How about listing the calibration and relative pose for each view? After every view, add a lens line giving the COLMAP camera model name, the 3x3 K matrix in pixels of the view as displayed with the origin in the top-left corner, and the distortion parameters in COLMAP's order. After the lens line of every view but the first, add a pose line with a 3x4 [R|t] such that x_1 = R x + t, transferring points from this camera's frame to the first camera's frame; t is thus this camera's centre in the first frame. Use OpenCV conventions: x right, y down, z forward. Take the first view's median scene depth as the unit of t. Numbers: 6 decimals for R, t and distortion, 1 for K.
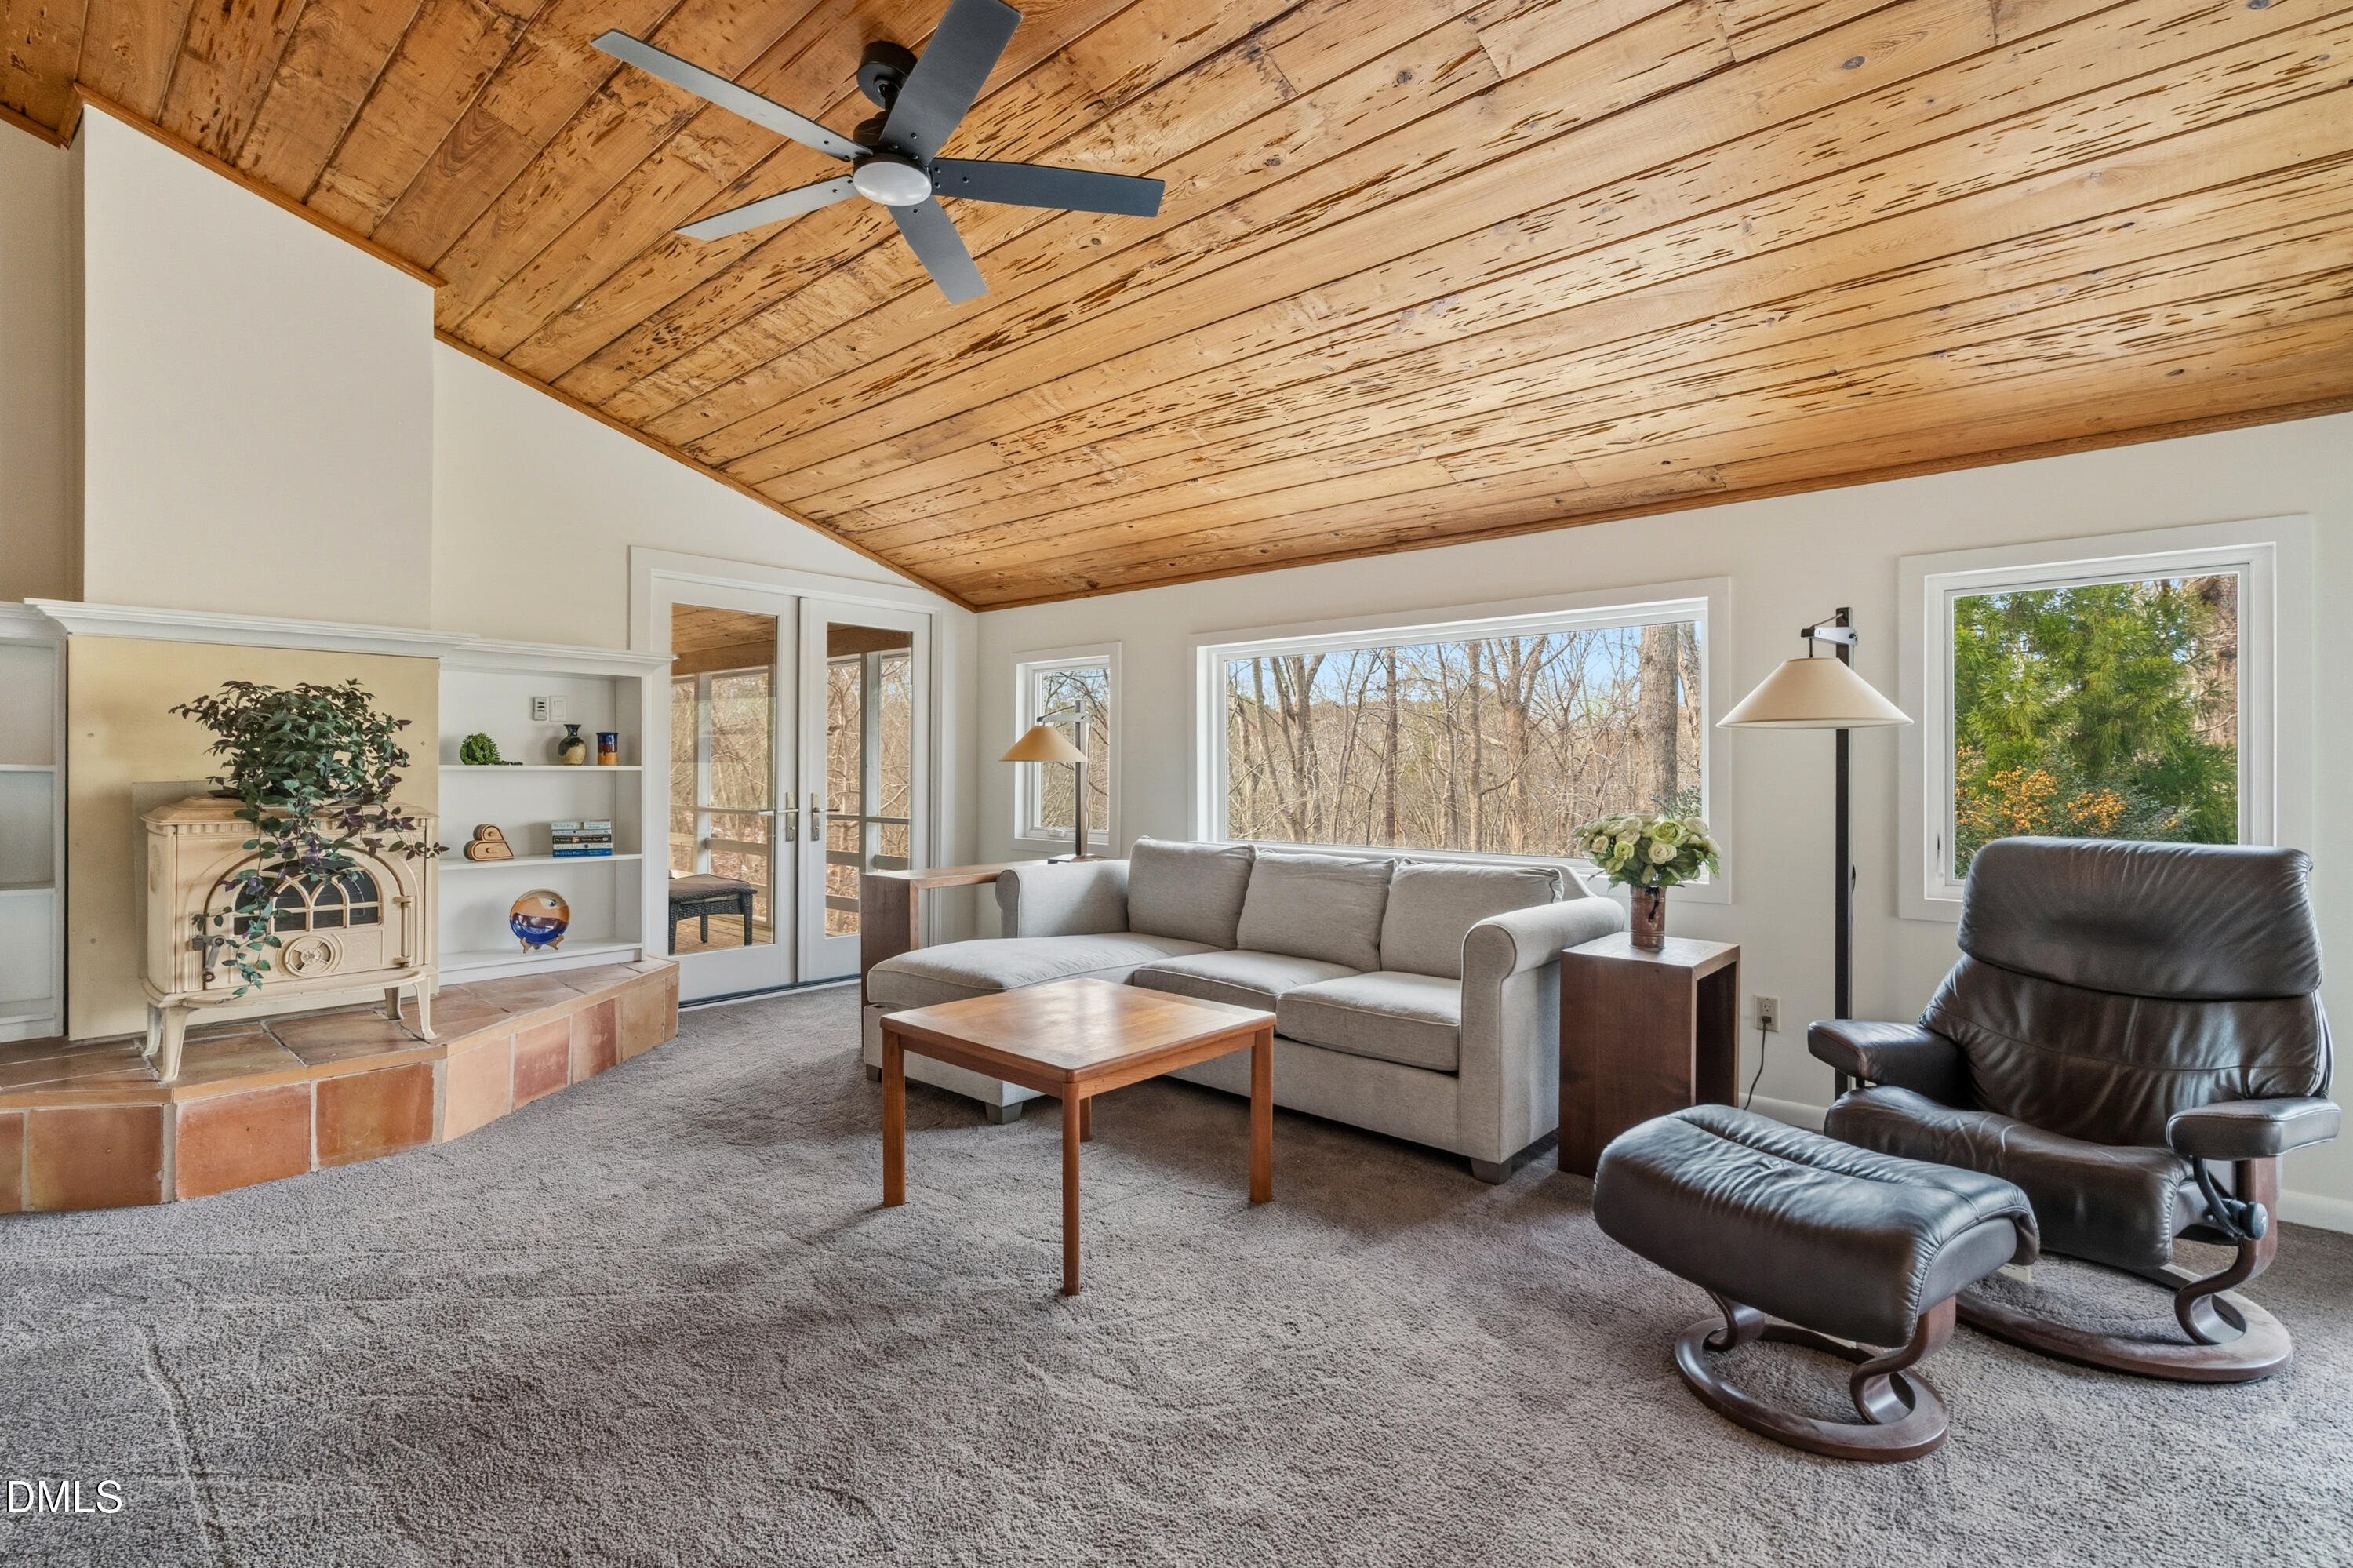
lens RADIAL K [[1071.6, 0, 1168.6], [0, 1071.6, 771.7], [0, 0, 1]] dist [-0.002463, -0.000678]
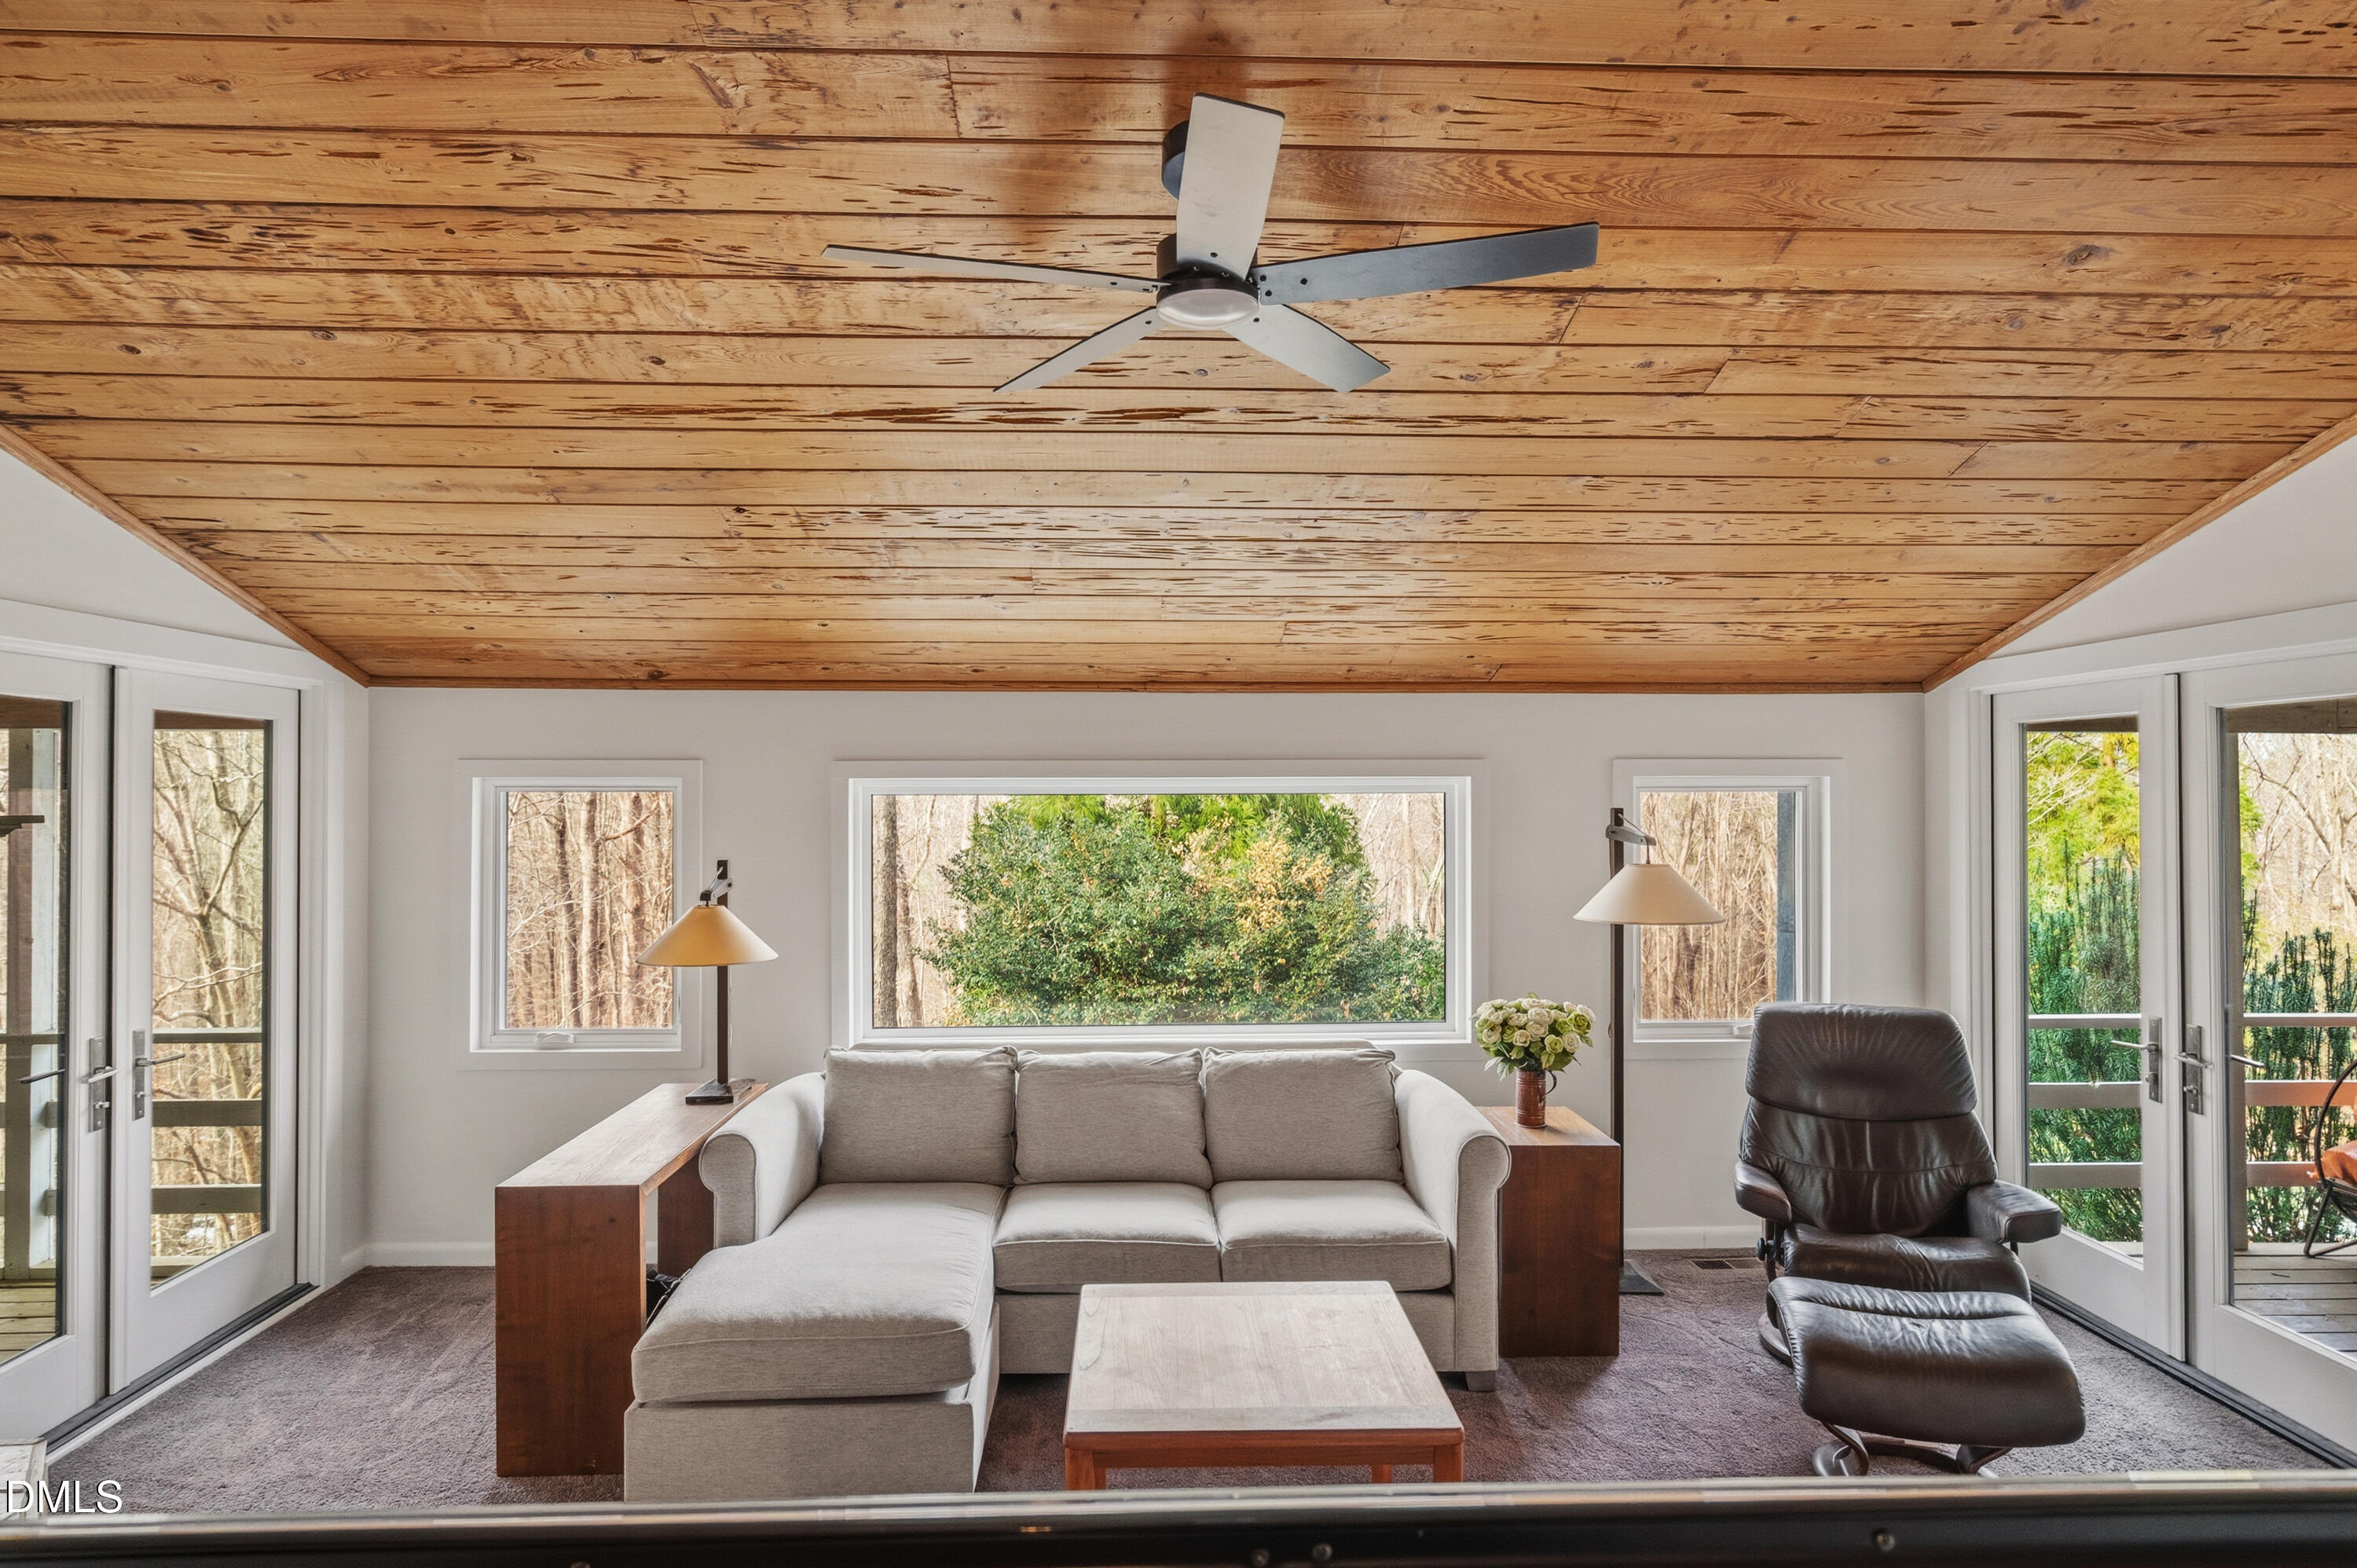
lens RADIAL K [[1317.2, 0, 1174.5], [0, 1317.2, 795.2], [0, 0, 1]] dist [0.004240, 0.000600]
pose [[0.725157, -0.001001, 0.688583, -0.569828], [0.003613, 0.999991, -0.002352, -0.130711], [-0.688574, 0.004194, 0.725154, 0.221903]]
